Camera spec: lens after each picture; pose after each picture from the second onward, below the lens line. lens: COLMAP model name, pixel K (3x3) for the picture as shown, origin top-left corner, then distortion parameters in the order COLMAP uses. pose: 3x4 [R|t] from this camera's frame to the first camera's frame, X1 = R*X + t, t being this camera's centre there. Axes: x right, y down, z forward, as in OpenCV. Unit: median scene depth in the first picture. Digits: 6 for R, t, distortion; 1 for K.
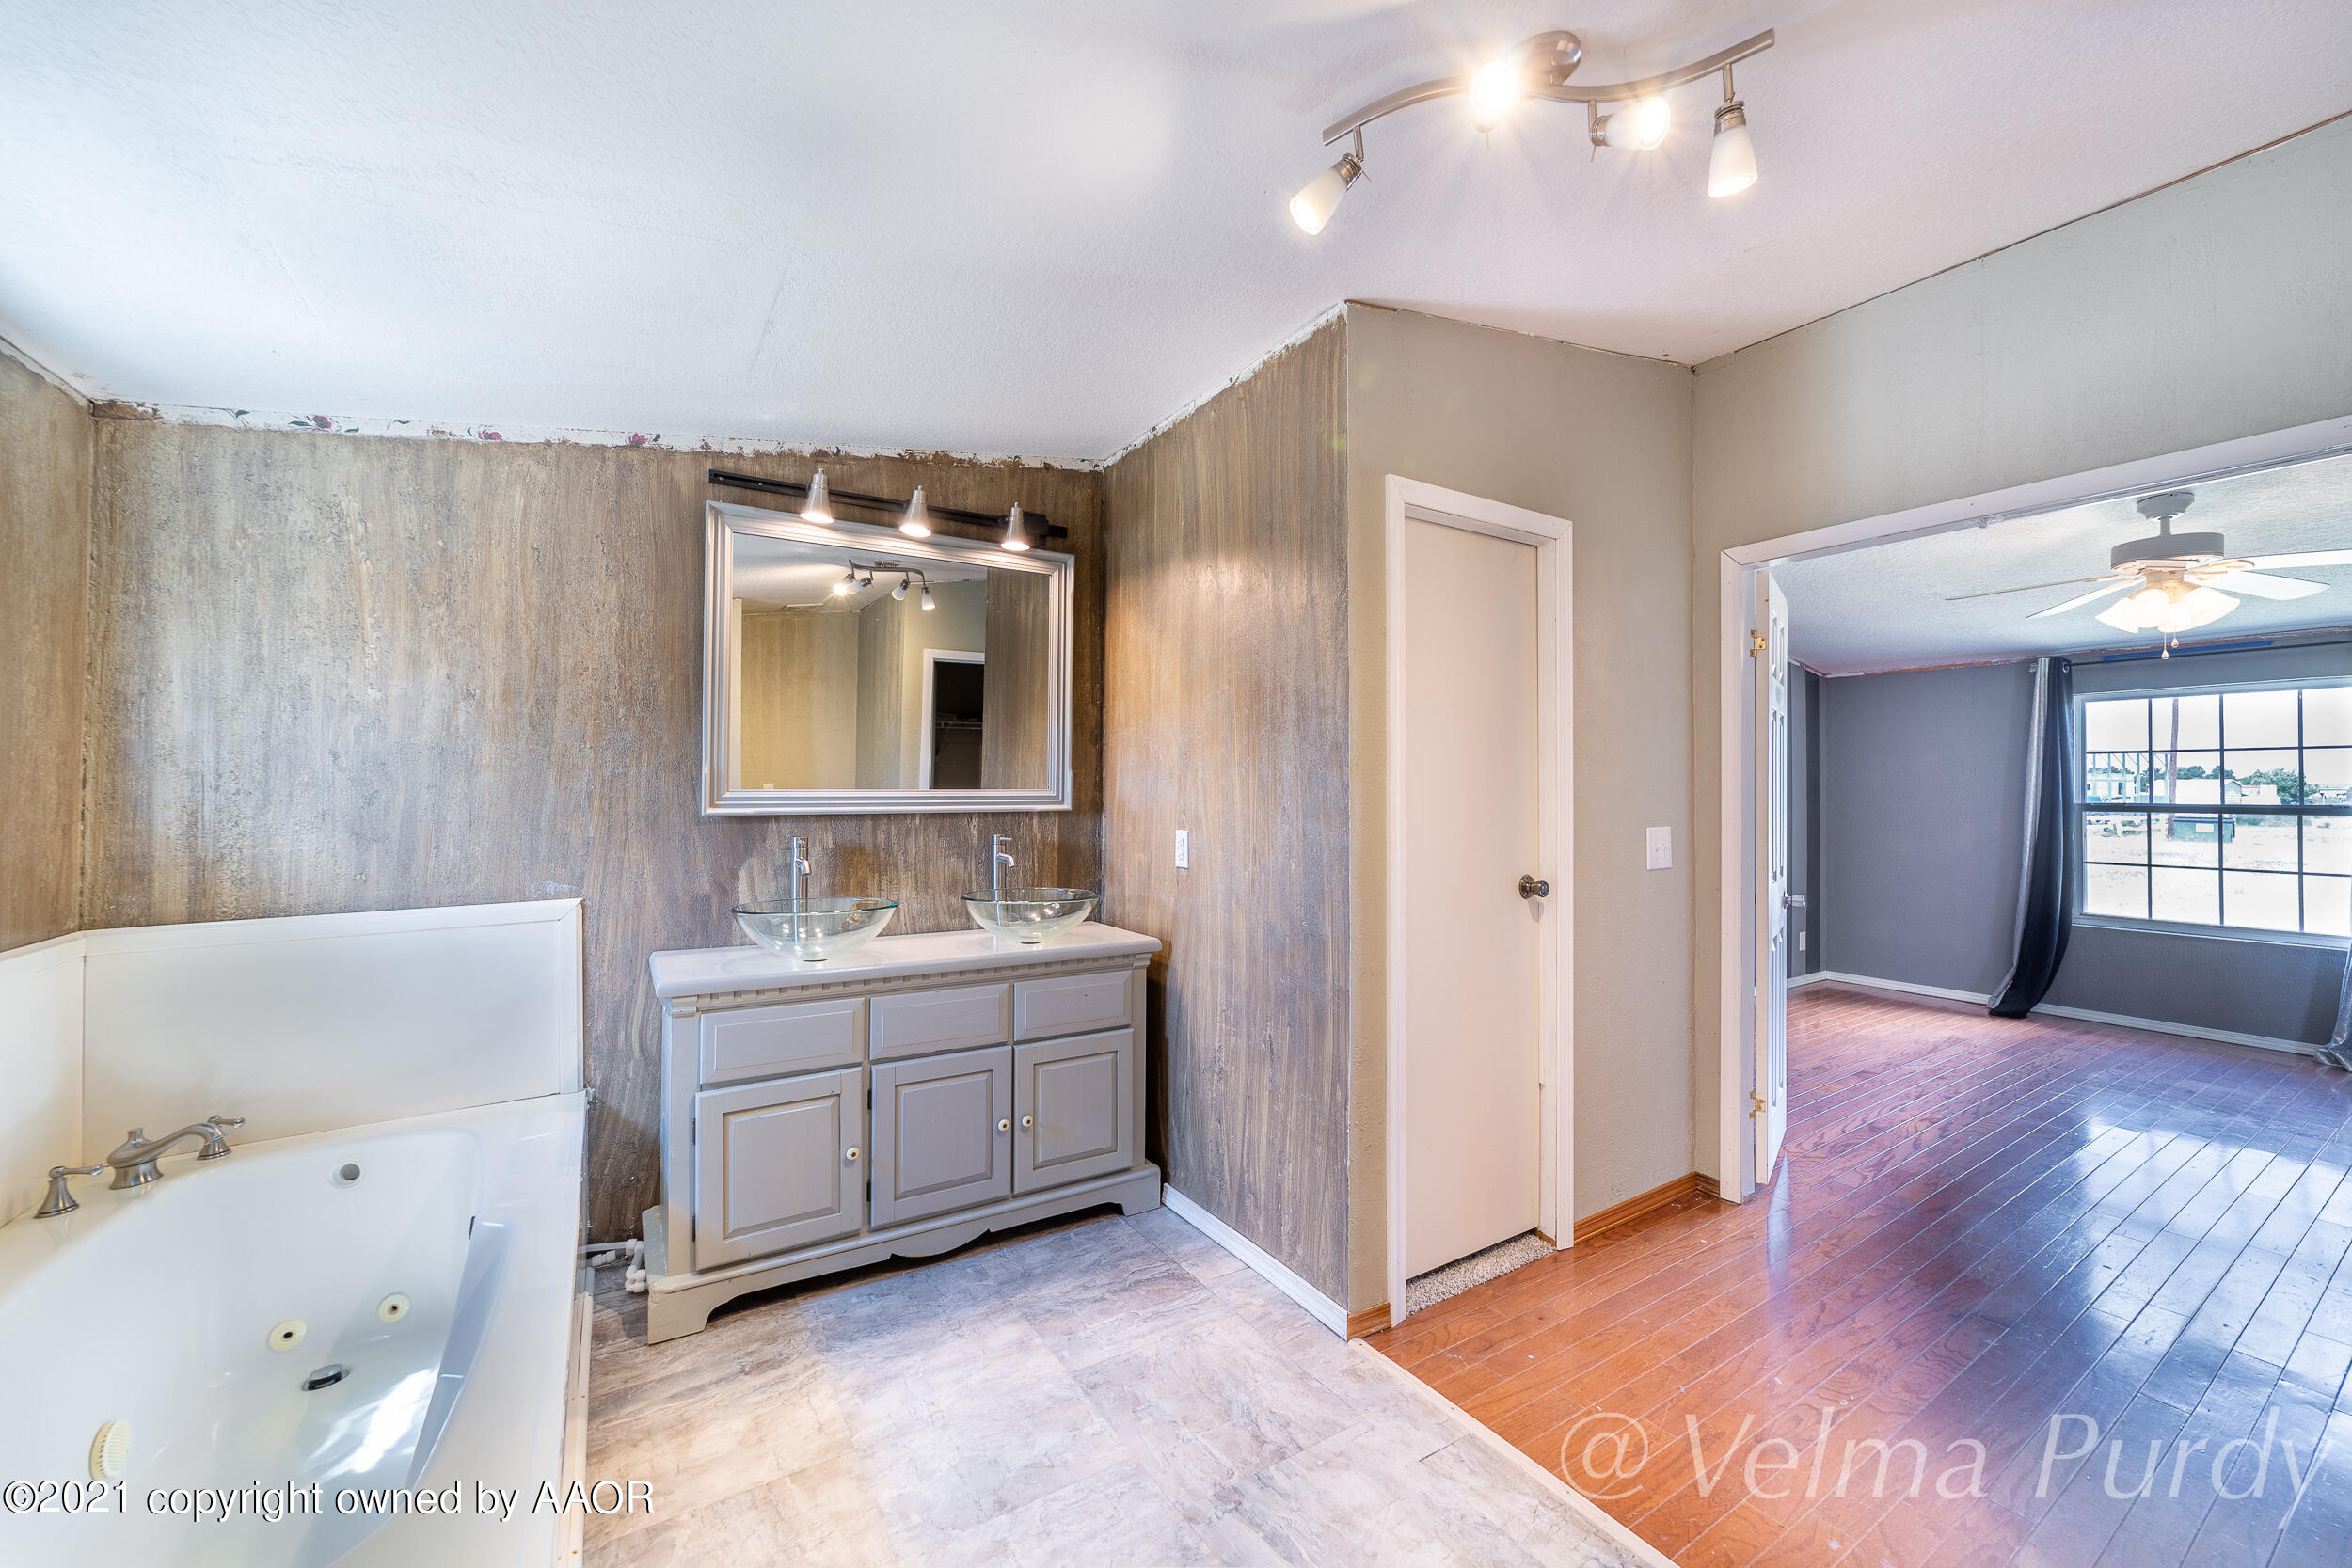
lens RADIAL K [[919.5, 0, 1167.7], [0, 919.5, 789.2], [0, 0, 1]] dist [0.000378, 0.001932]
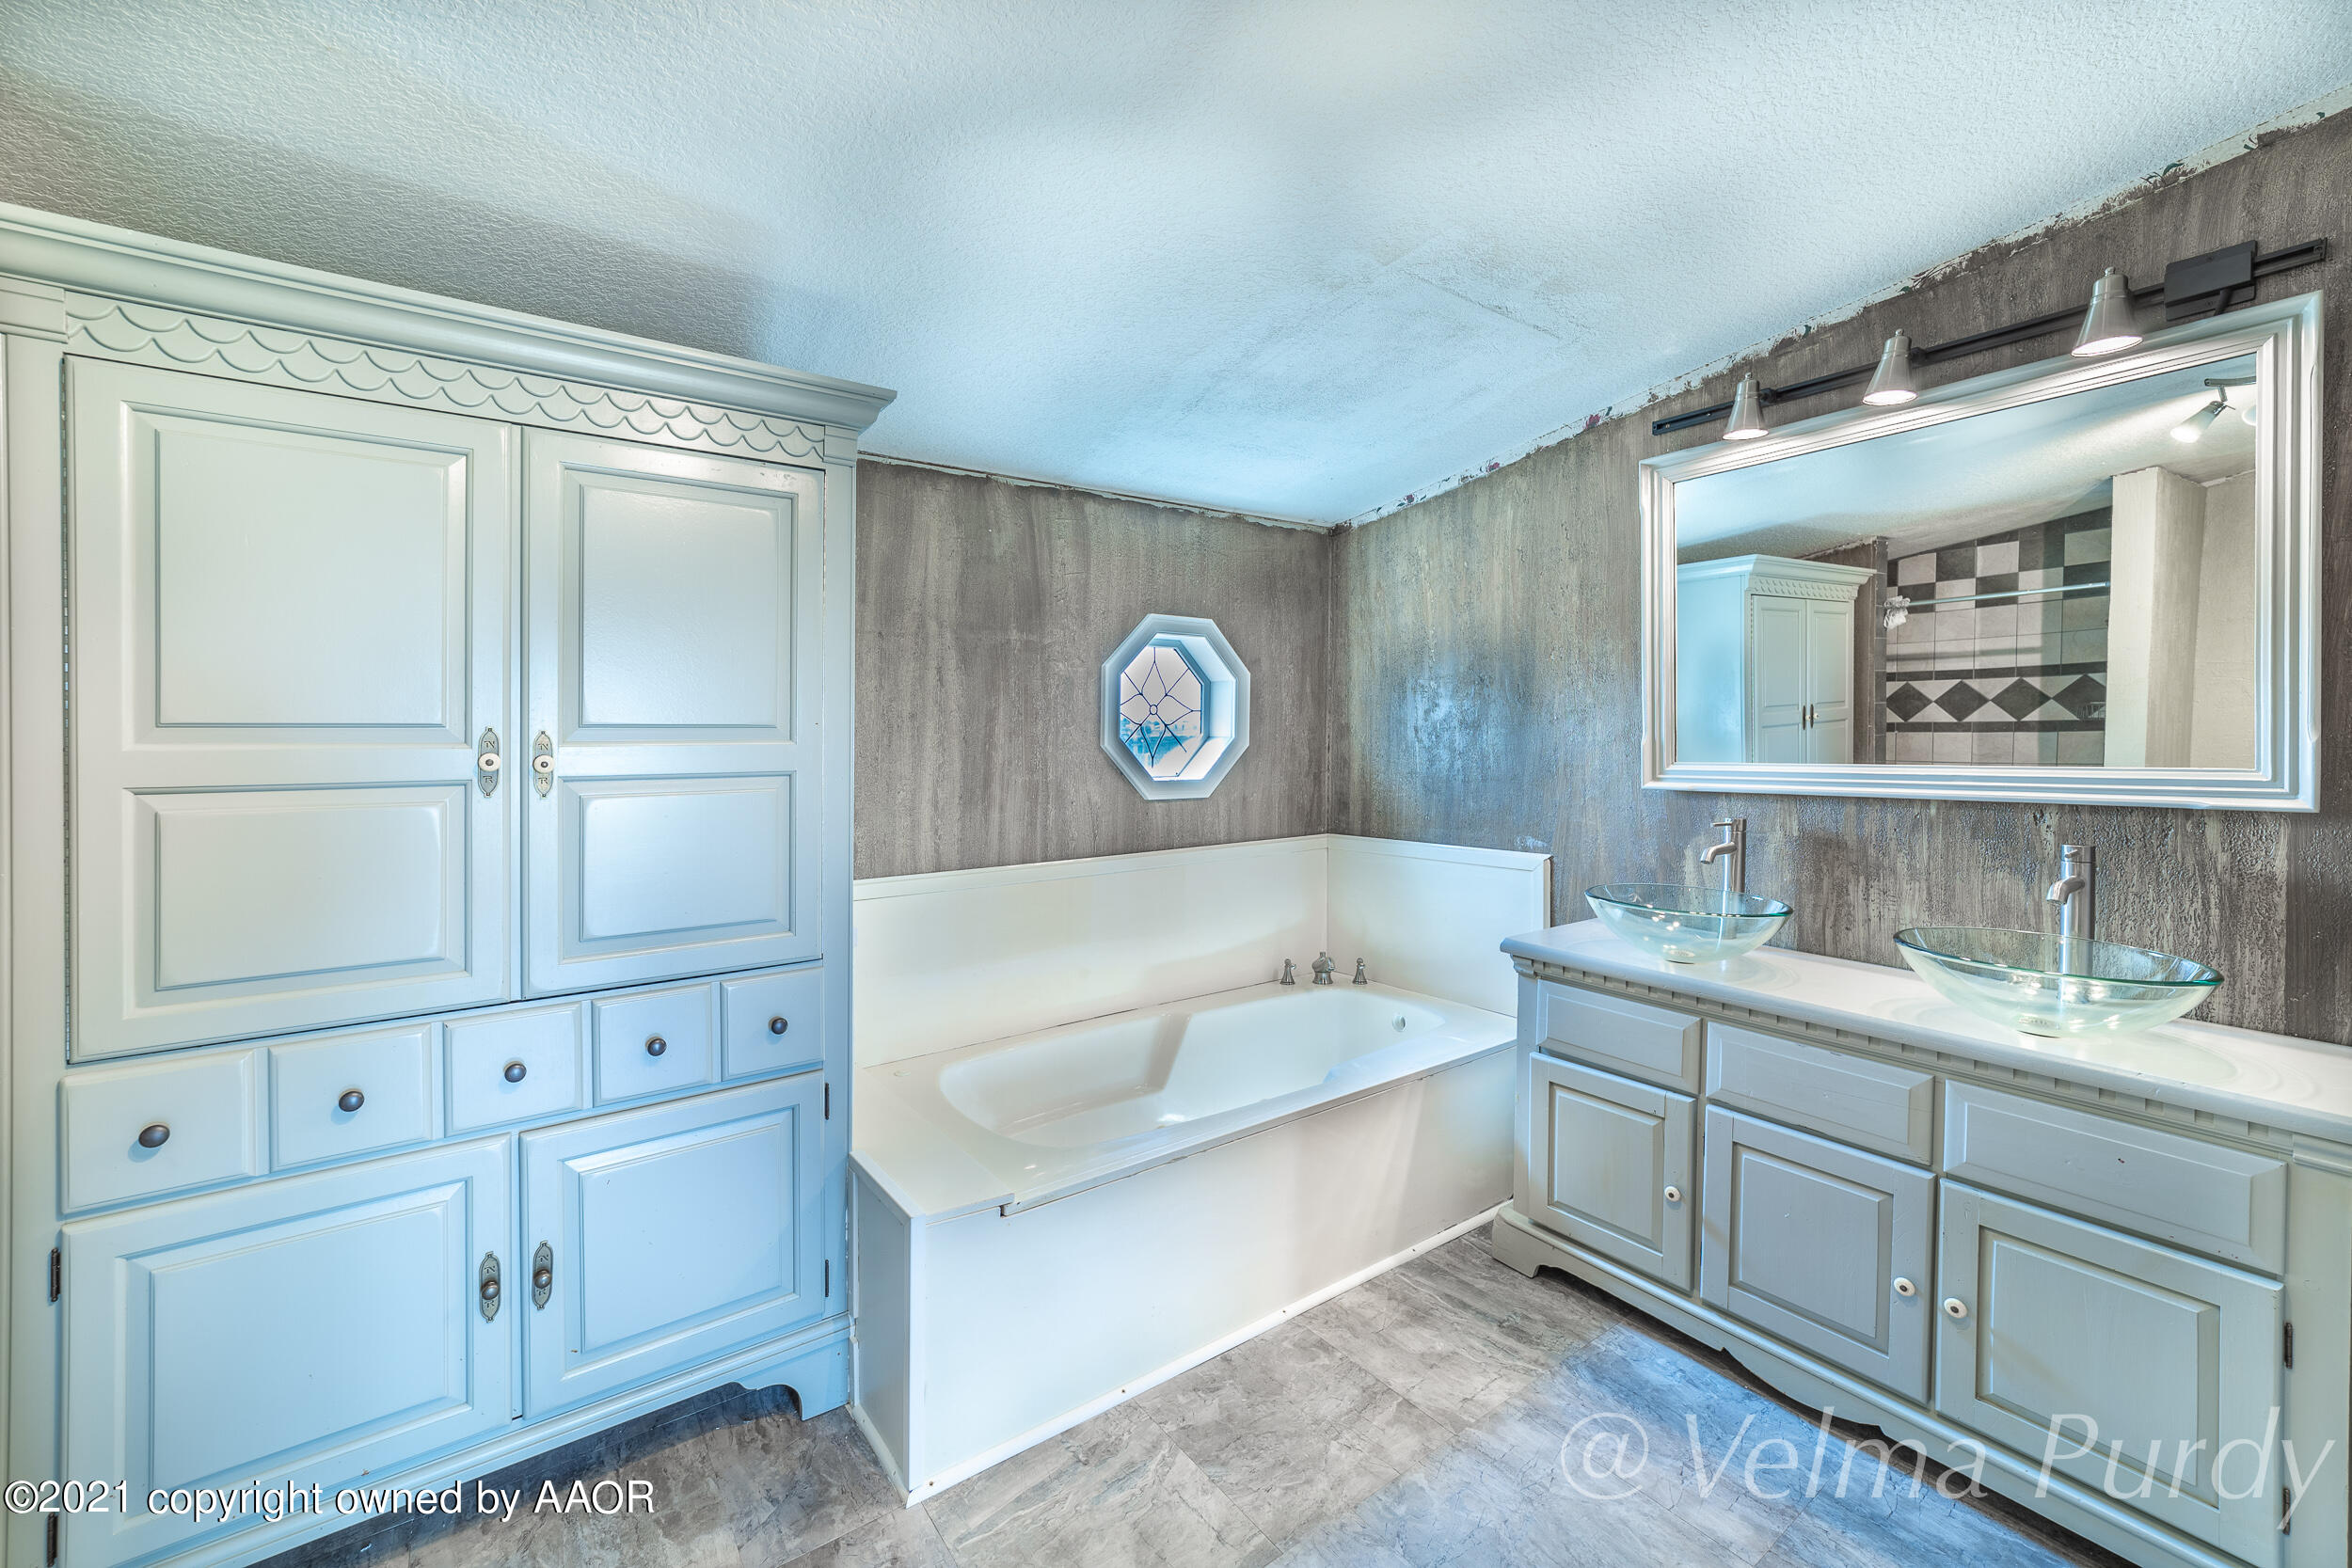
lens RADIAL K [[919.5, 0, 1118.0], [0, 919.5, 749.6], [0, 0, 1]] dist [0.000378, 0.001932]
pose [[0.058682, 0.015915, -0.998150, 0.434174], [0.007481, 0.999838, 0.016382, -0.030838], [0.998249, -0.008428, 0.058553, 0.404452]]
